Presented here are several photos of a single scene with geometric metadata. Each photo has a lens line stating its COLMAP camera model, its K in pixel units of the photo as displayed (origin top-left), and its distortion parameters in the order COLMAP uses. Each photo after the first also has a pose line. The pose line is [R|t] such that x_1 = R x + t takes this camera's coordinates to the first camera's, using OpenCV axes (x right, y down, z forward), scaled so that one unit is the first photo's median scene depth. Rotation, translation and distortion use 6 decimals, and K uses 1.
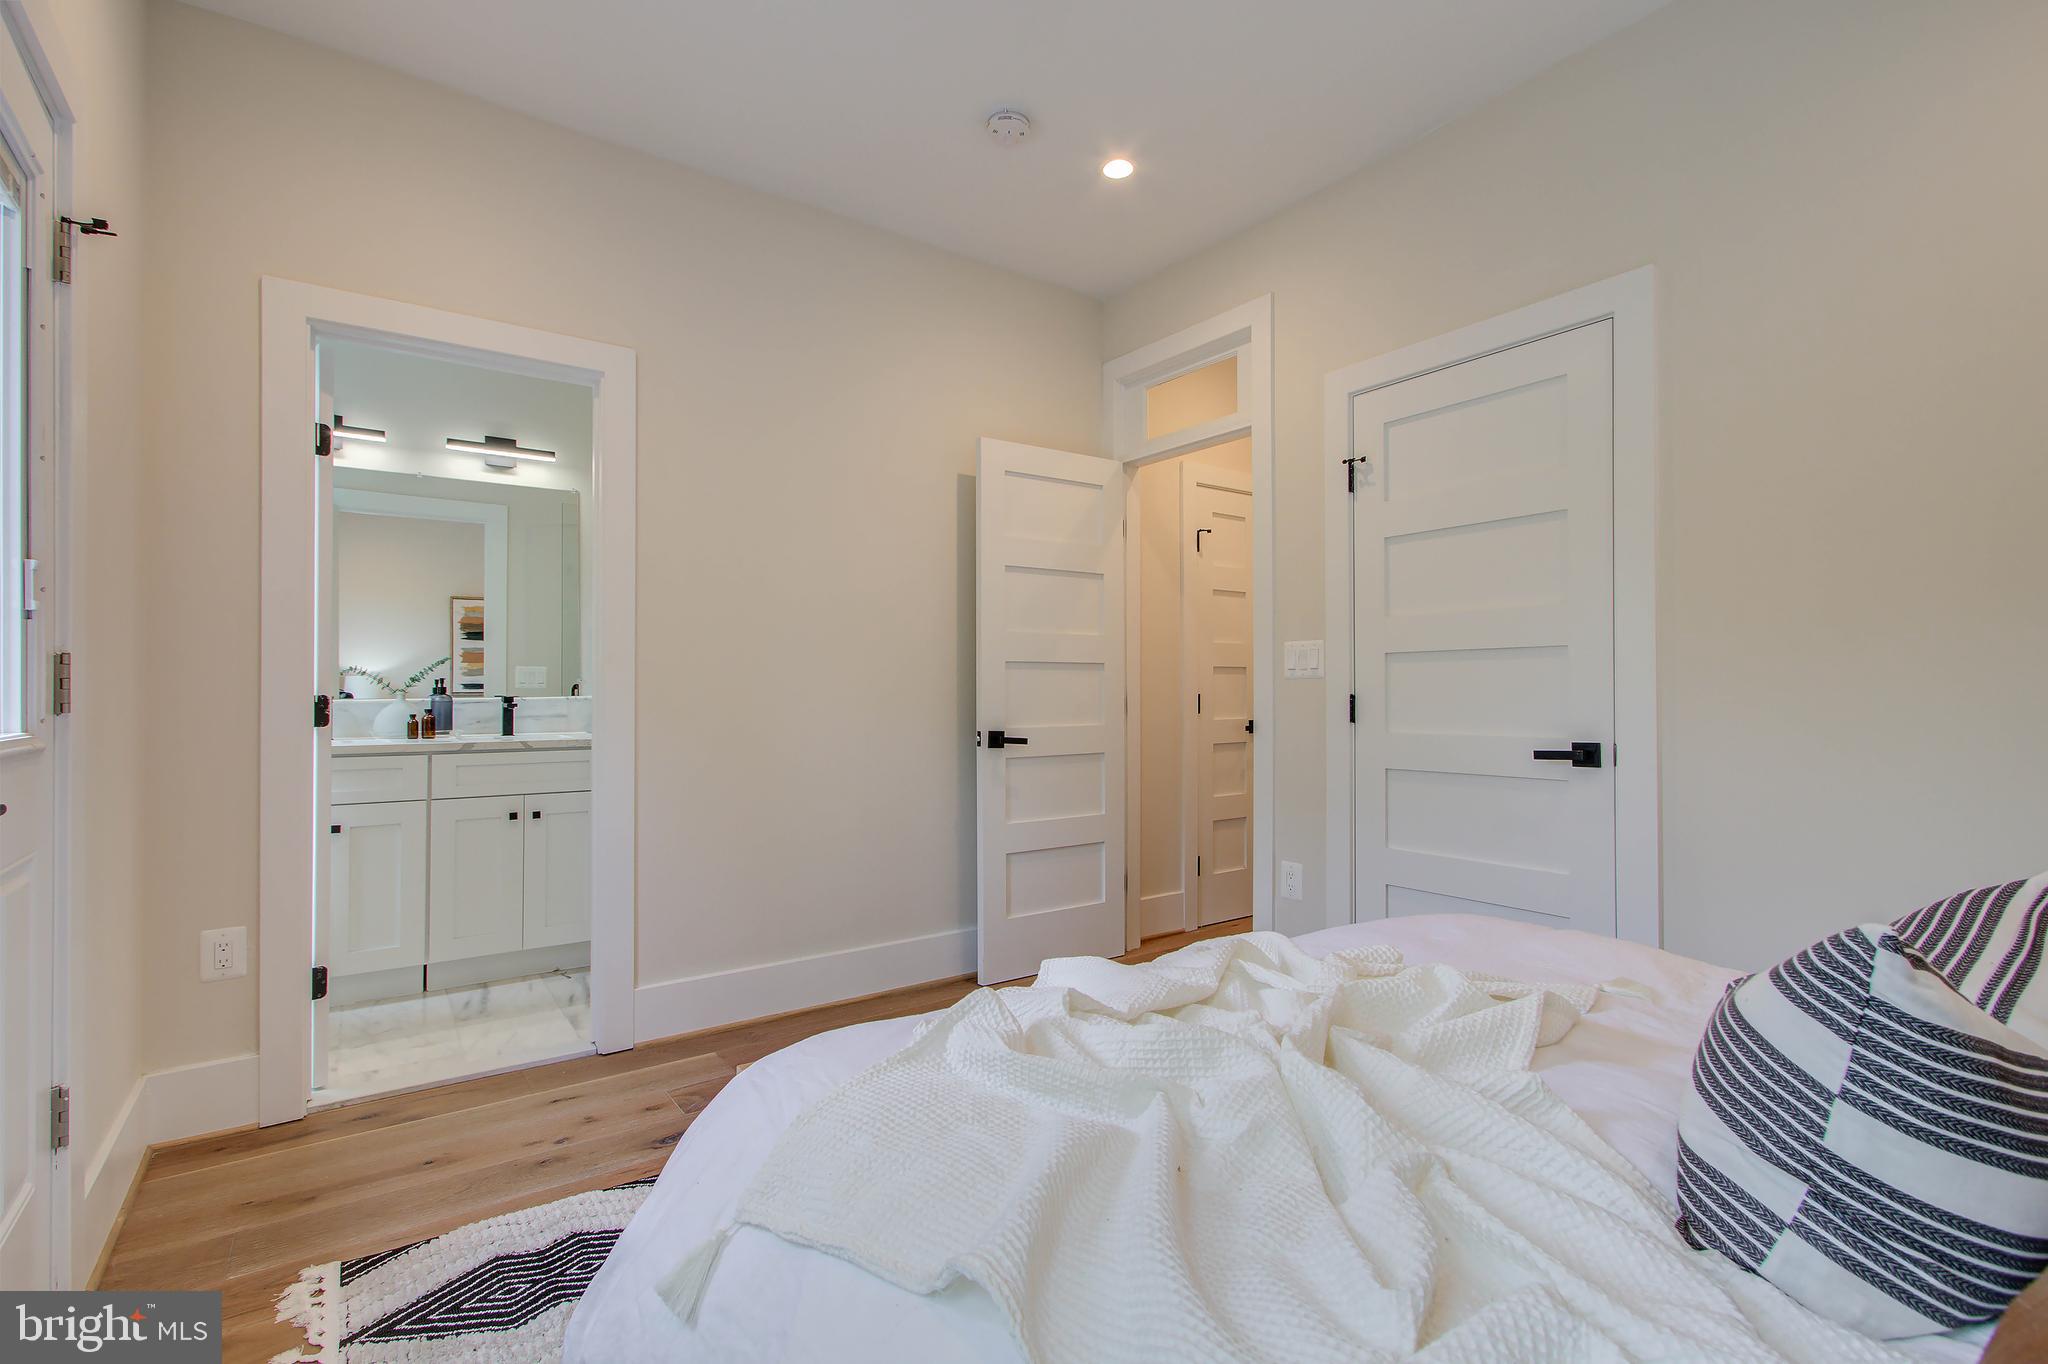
lens RADIAL K [[940.4, 0, 1007.2], [0, 940.4, 687.8], [0, 0, 1]] dist [0.000881, 0.003973]
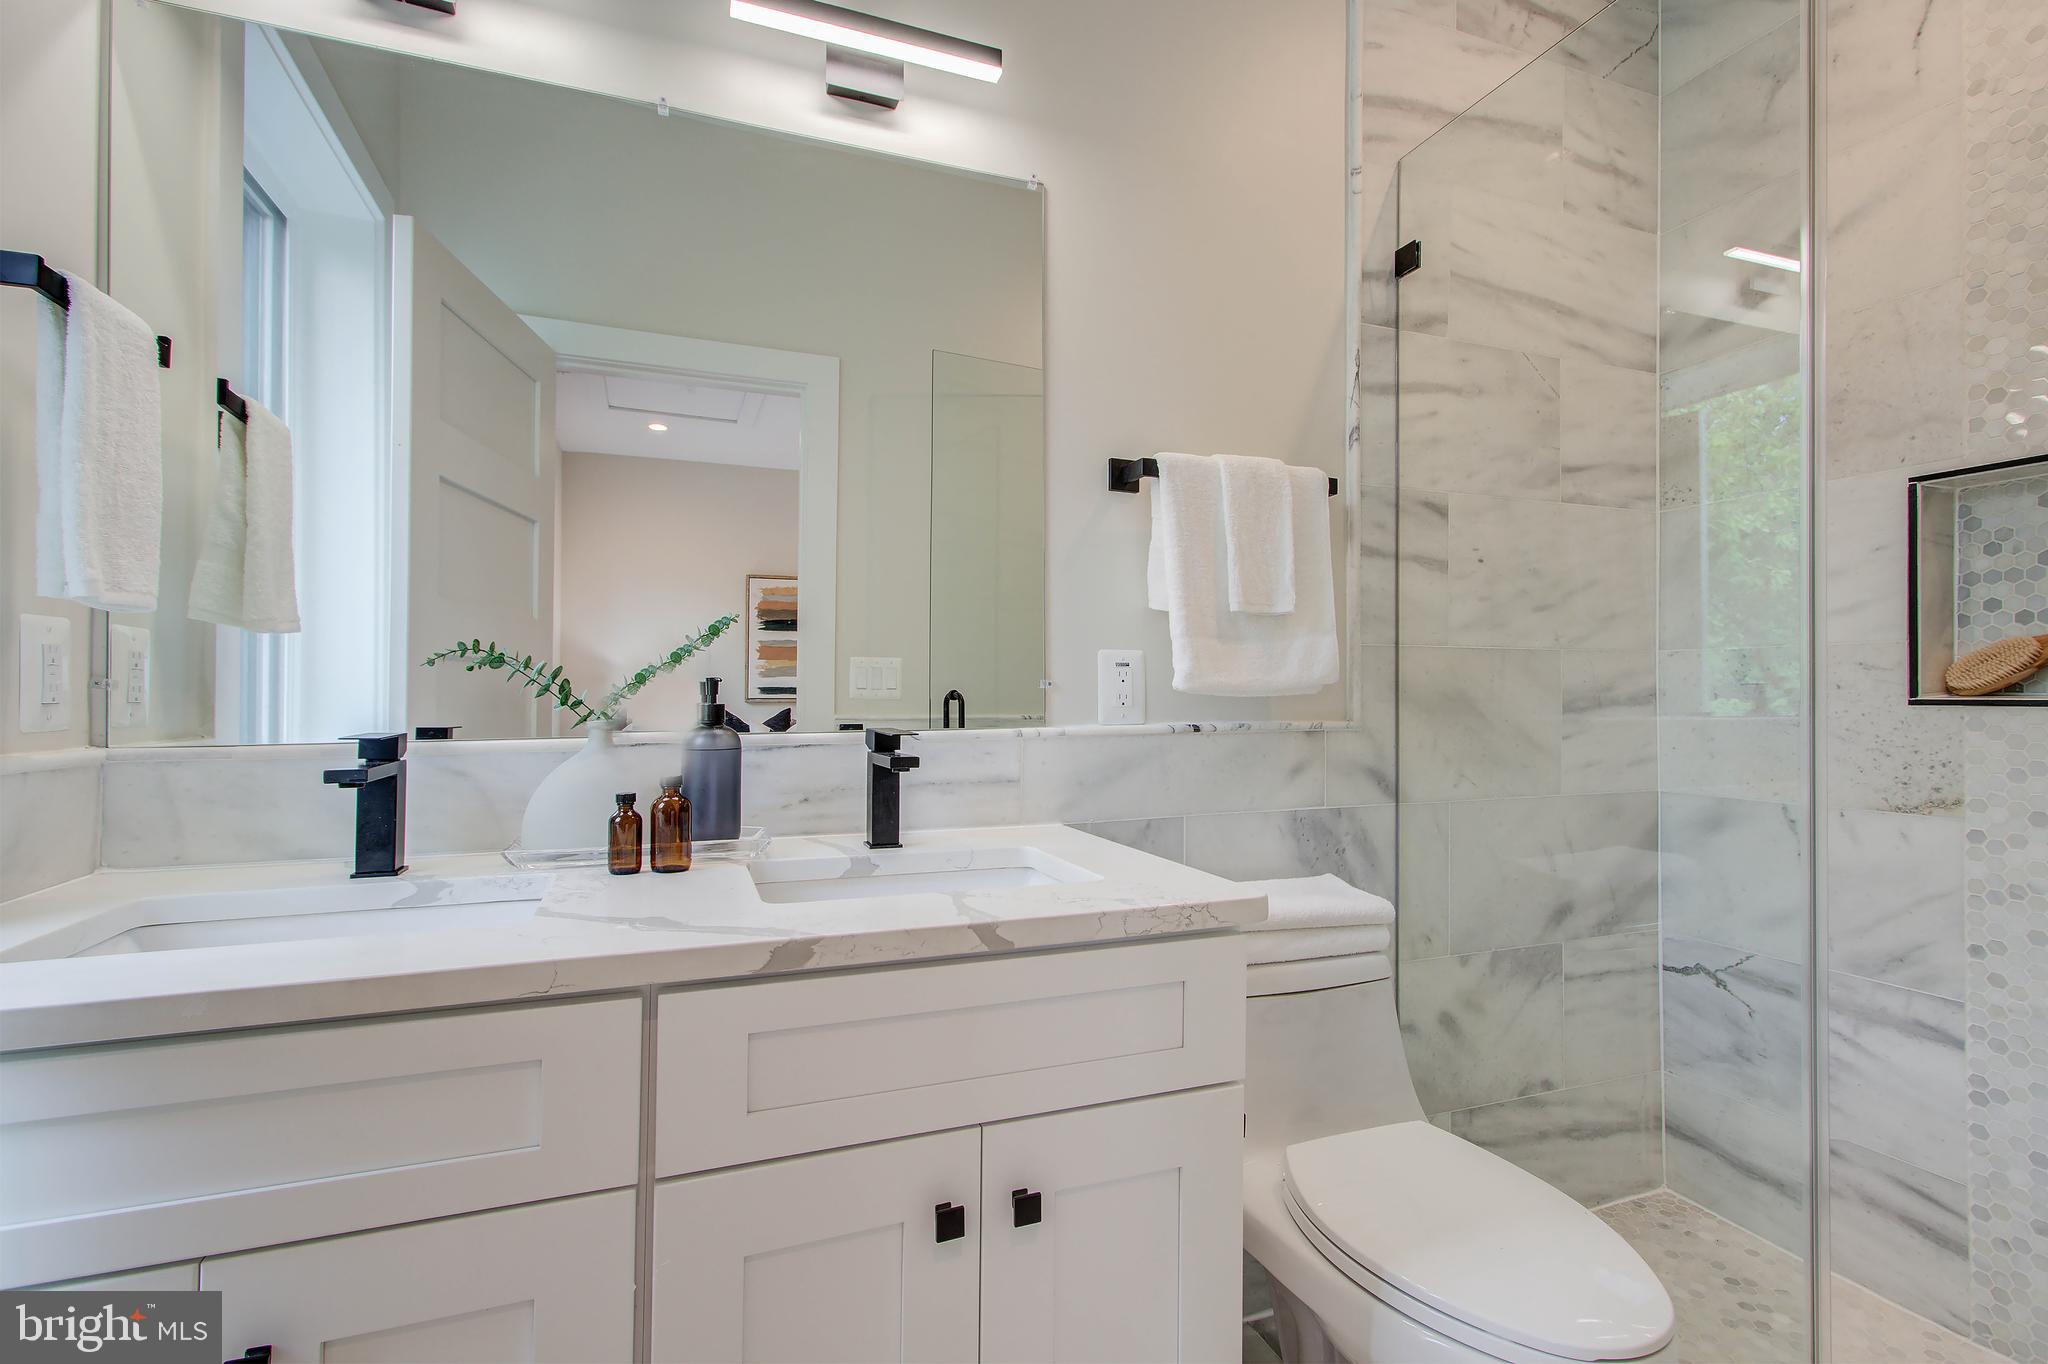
lens RADIAL K [[940.4, 0, 1022.8], [0, 940.4, 683.7], [0, 0, 1]] dist [0.000881, 0.003973]
pose [[0.968764, -0.002015, -0.247977, -0.399416], [0.000648, 0.999984, -0.005594, -0.006672], [0.247984, 0.005259, 0.968750, 0.685142]]
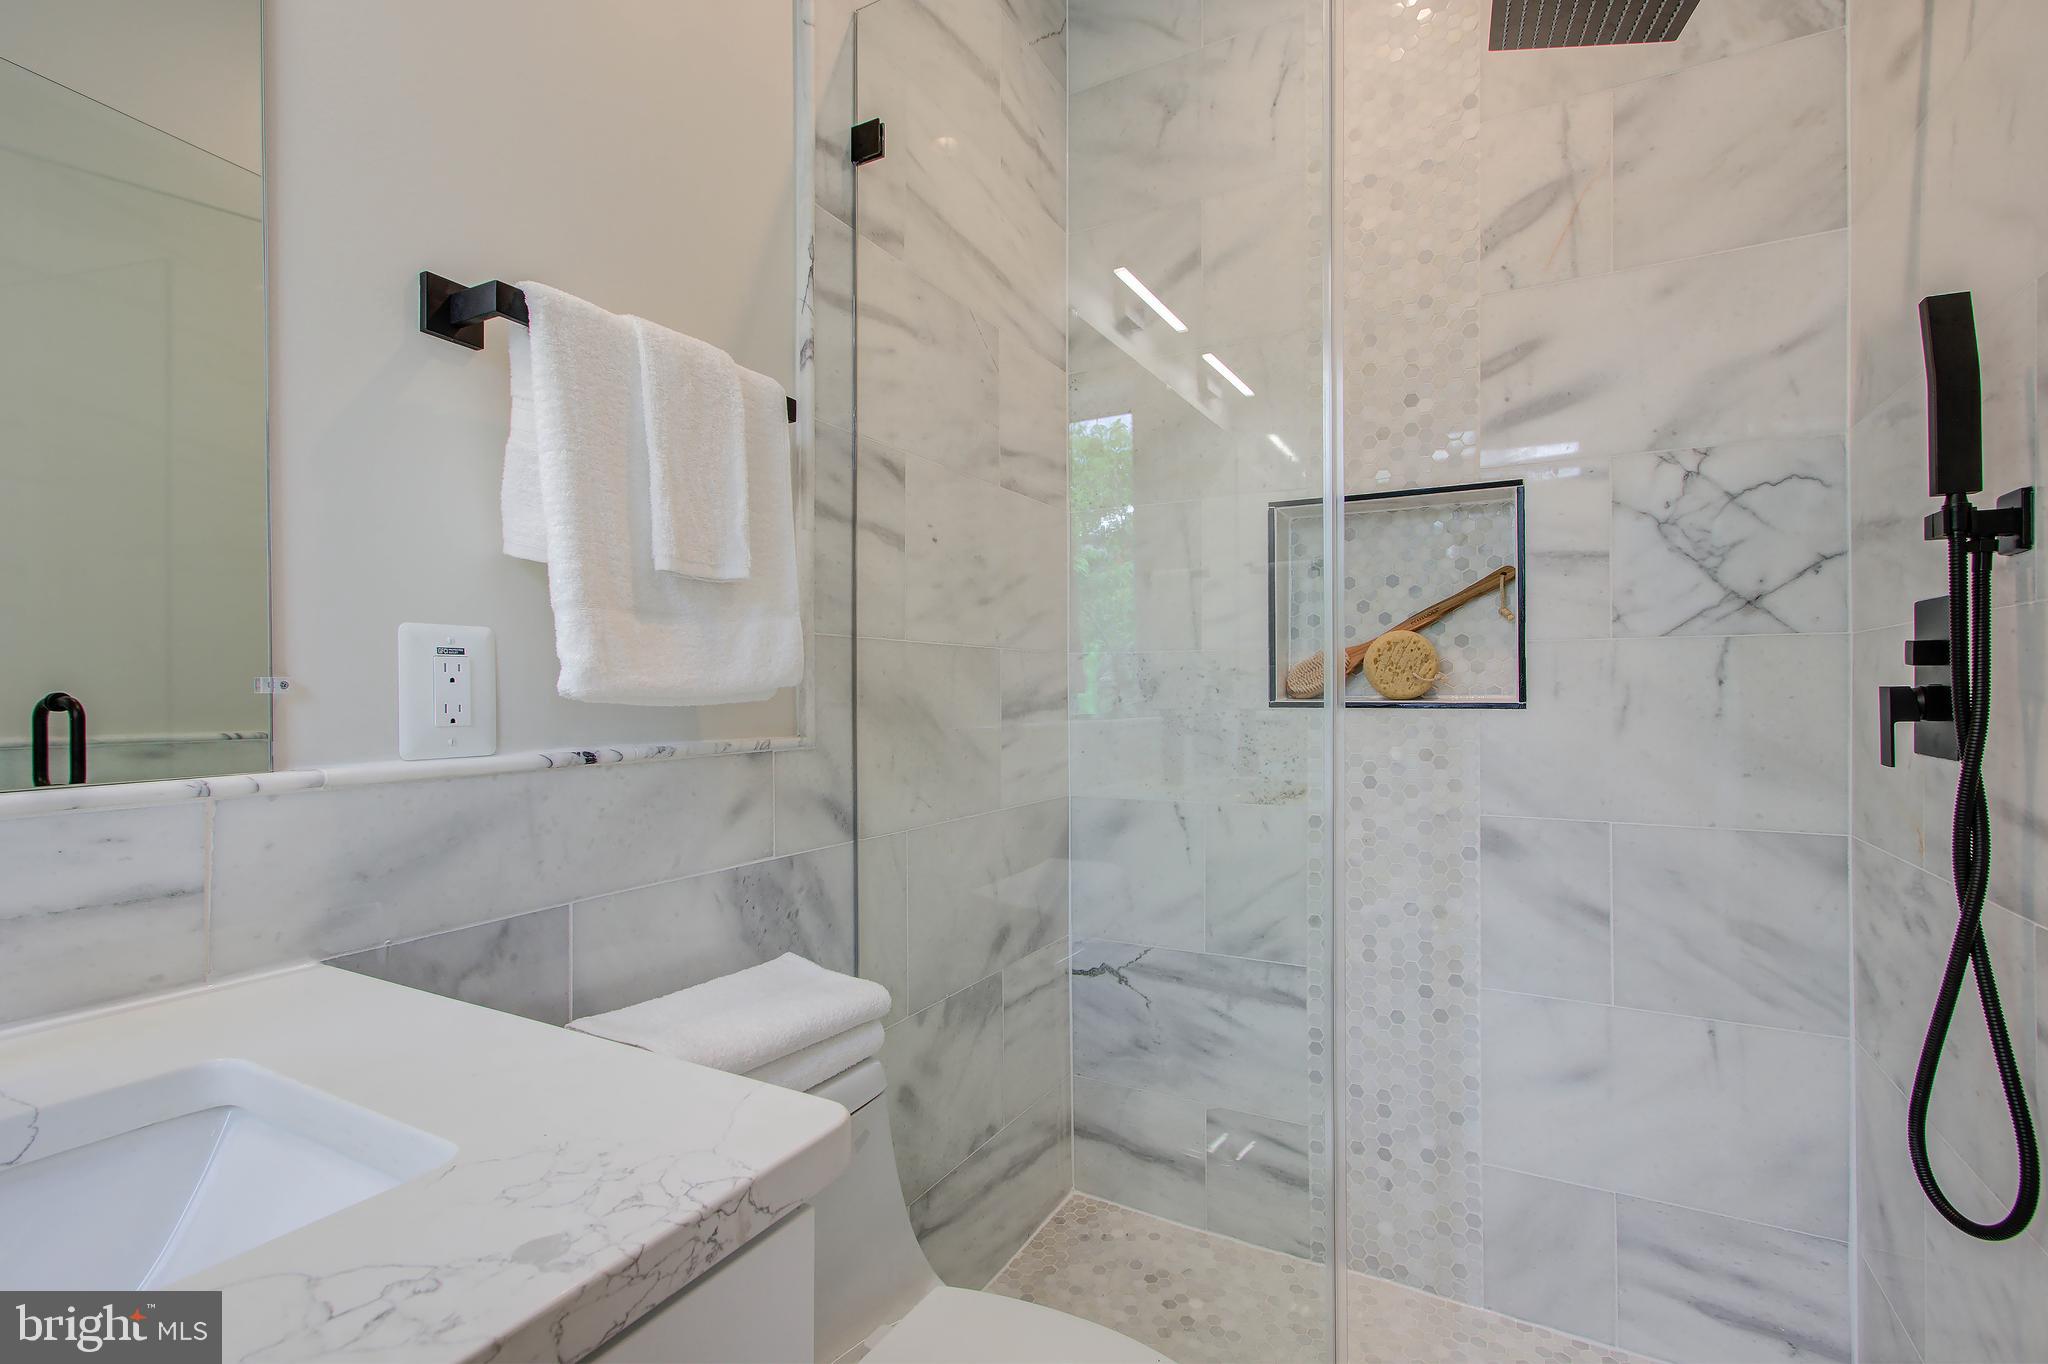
lens RADIAL K [[940.4, 0, 1032.0], [0, 940.4, 698.7], [0, 0, 1]] dist [0.000881, 0.003973]
pose [[0.899621, -0.003127, 0.436660, -0.450760], [-0.001598, 0.999944, 0.010454, -0.009177], [-0.436668, -0.010102, 0.899566, 0.905618]]
